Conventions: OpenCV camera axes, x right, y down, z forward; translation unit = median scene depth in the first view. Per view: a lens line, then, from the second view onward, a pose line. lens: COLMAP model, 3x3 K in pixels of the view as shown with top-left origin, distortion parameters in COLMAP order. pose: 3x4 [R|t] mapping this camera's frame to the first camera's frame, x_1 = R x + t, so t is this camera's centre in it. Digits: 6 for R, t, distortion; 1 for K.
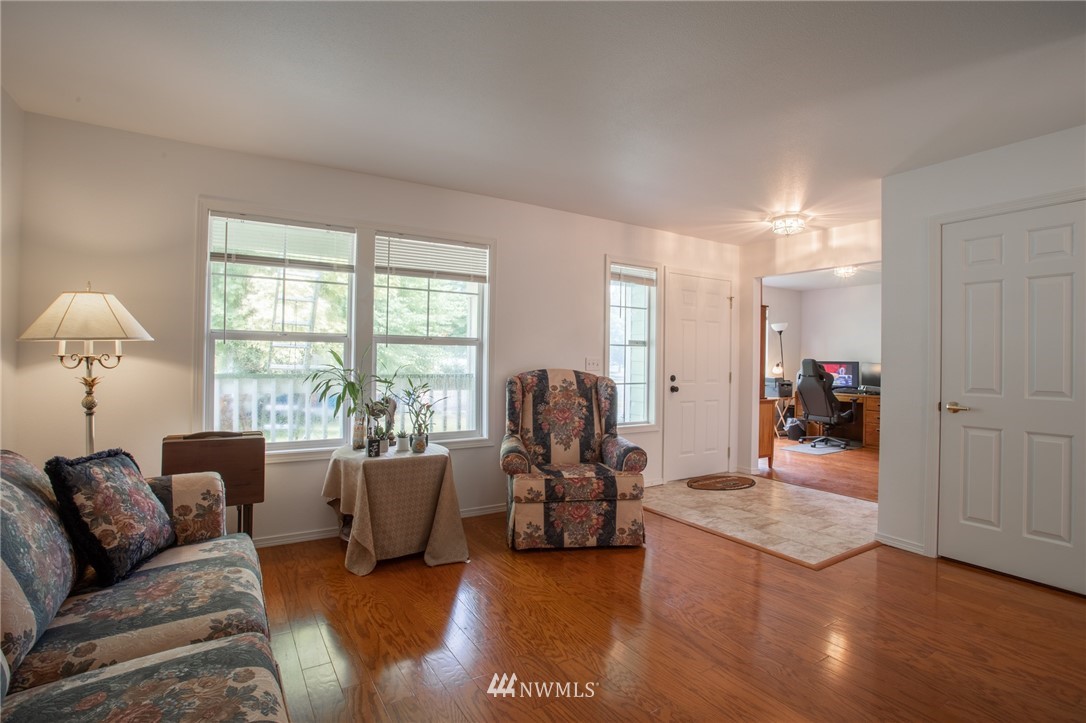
lens RADIAL K [[530.8, 0, 538.0], [0, 530.8, 358.8], [0, 0, 1]] dist [-0.057089, 0.021786]
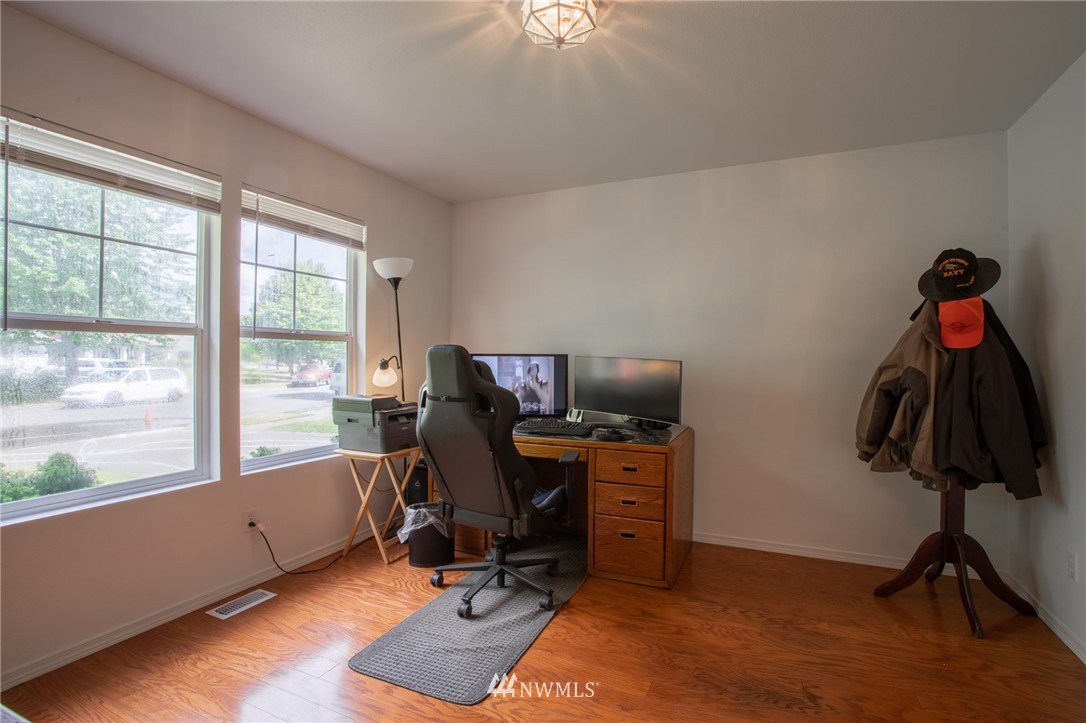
lens RADIAL K [[530.8, 0, 546.3], [0, 530.8, 354.4], [0, 0, 1]] dist [-0.057089, 0.021786]
pose [[0.837171, -0.005235, 0.546917, 0.750556], [0.005859, 0.999983, 0.000604, 0.011458], [-0.546911, 0.002699, 0.837187, 1.335786]]
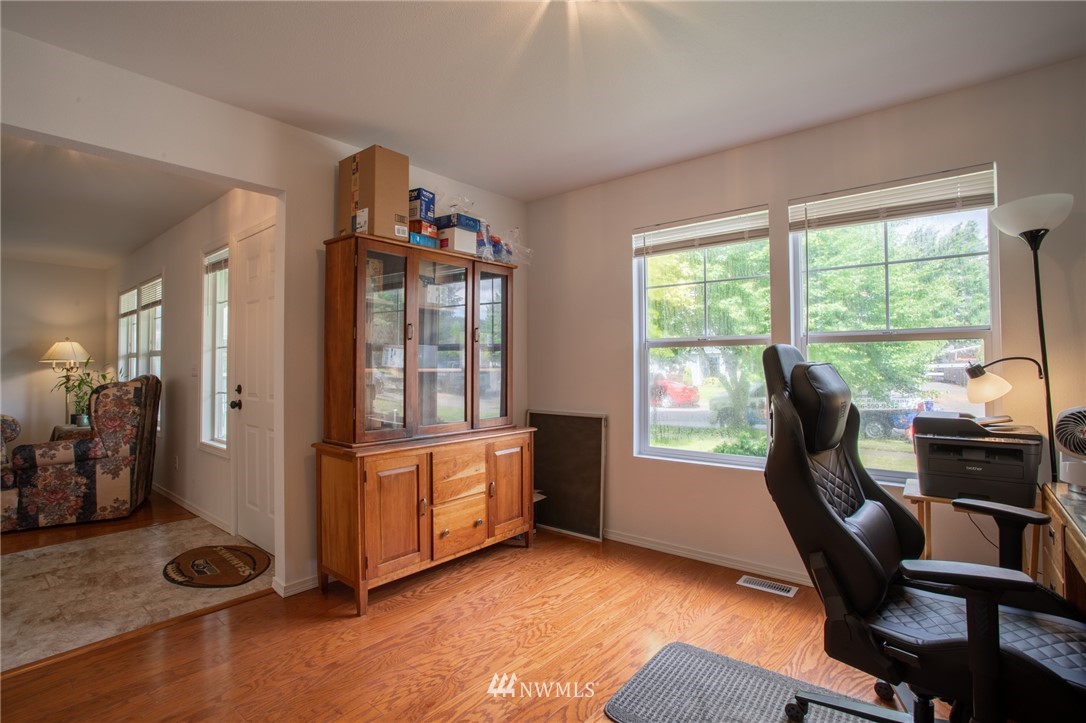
lens RADIAL K [[530.8, 0, 543.9], [0, 530.8, 352.6], [0, 0, 1]] dist [-0.057089, 0.021786]
pose [[0.292405, -0.039361, -0.955484, 1.379102], [0.007971, 0.999218, -0.038723, 0.024926], [0.956261, 0.003707, 0.292491, 1.575668]]
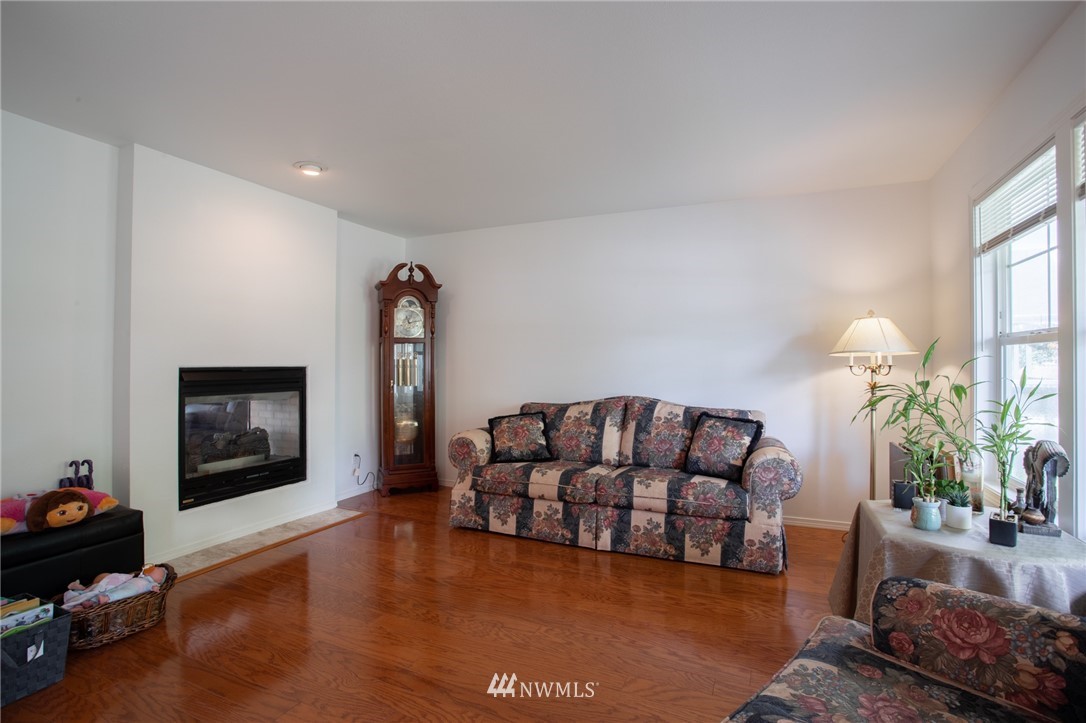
lens RADIAL K [[530.8, 0, 556.6], [0, 530.8, 361.2], [0, 0, 1]] dist [-0.057089, 0.021786]
pose [[-0.810766, -0.014274, -0.585197, 0.366490], [-0.009327, 0.999891, -0.011466, 0.004289], [0.585296, -0.003838, -0.810810, 1.028484]]
